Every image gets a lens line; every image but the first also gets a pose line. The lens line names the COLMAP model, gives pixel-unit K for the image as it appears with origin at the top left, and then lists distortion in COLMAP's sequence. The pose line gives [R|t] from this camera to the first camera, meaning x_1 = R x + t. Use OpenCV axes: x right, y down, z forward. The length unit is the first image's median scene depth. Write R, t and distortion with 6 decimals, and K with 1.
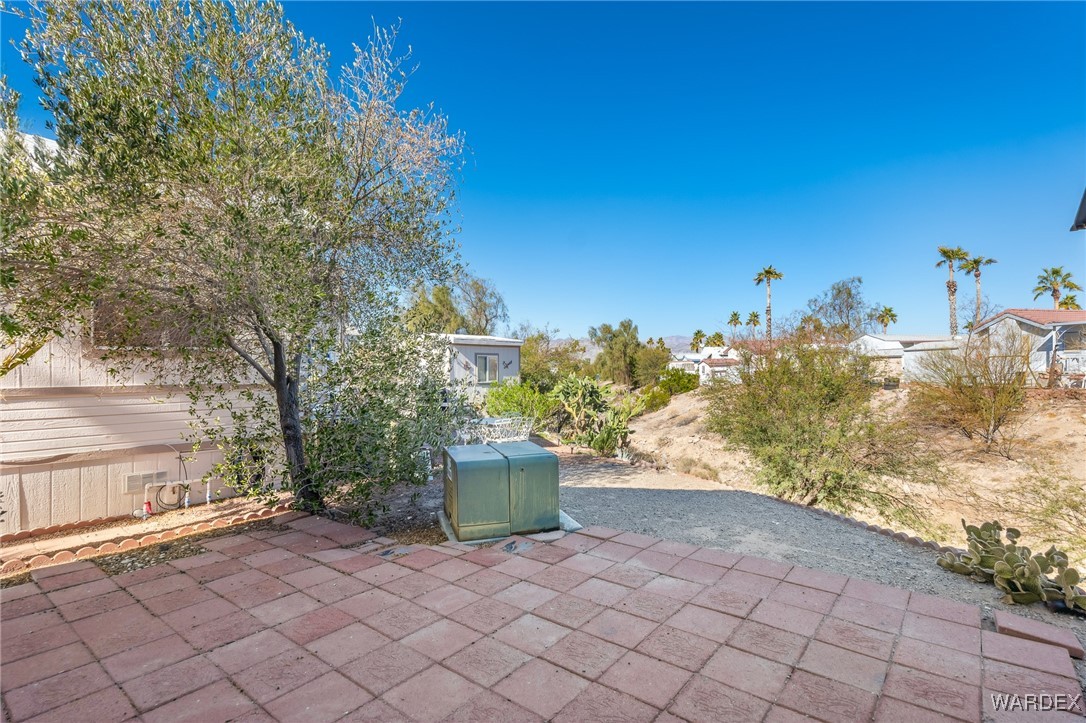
lens RADIAL K [[522.4, 0, 542.8], [0, 522.4, 367.6], [0, 0, 1]] dist [-0.000339, -0.000014]
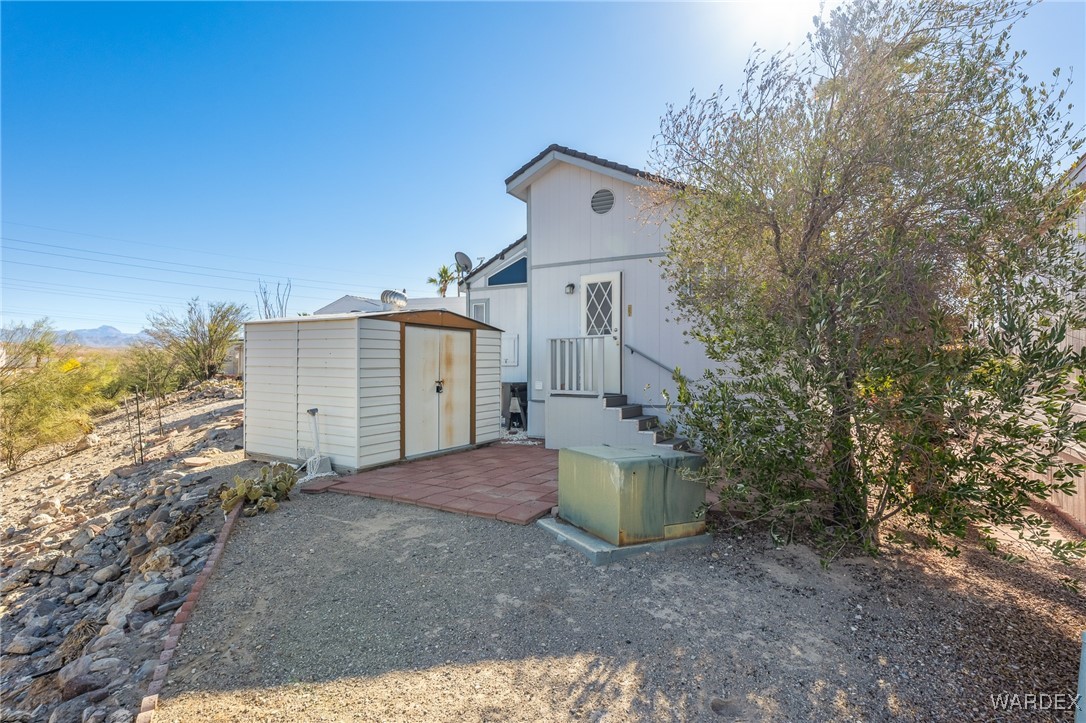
lens RADIAL K [[522.4, 0, 542.8], [0, 522.4, 367.6], [0, 0, 1]] dist [-0.000339, -0.000014]
pose [[-0.986872, 0.004321, -0.161446, 0.250897], [0.004846, 0.999984, -0.002853, 0.008780], [0.161431, -0.003598, -0.986877, 2.196428]]
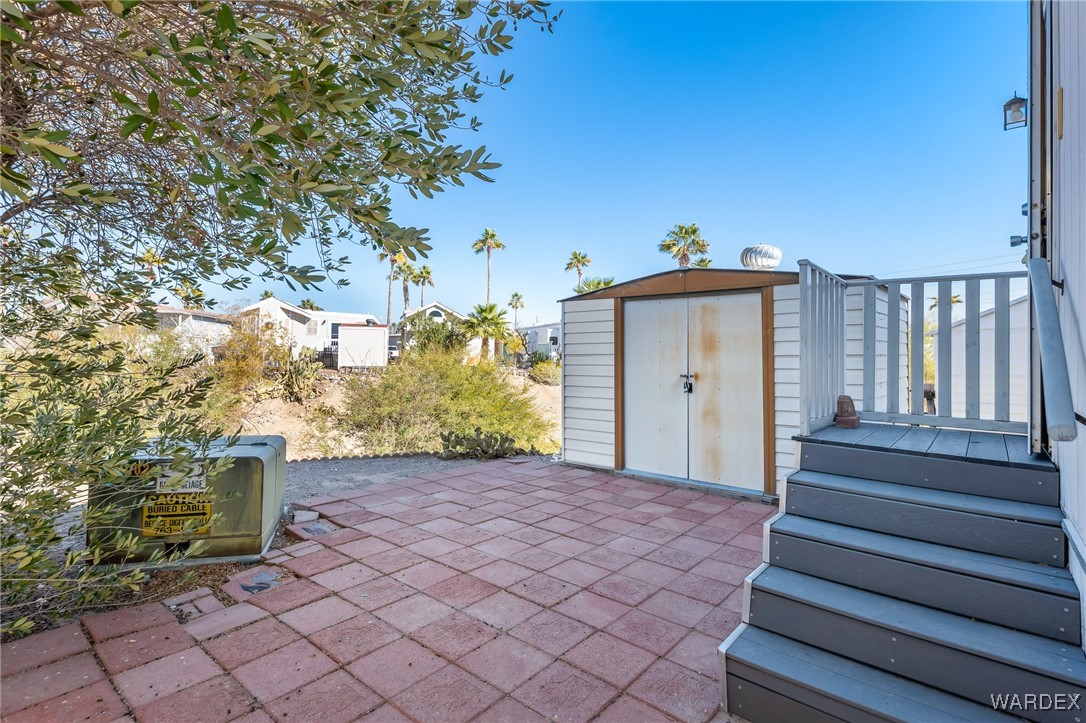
lens RADIAL K [[523.8, 0, 541.6], [0, 523.8, 357.4], [0, 0, 1]] dist [0.000313, 0.000502]
pose [[0.035710, 0.002694, 0.999359, -0.988232], [-0.021900, 0.999758, -0.001912, 0.017399], [-0.999122, -0.021818, 0.035761, 0.546887]]
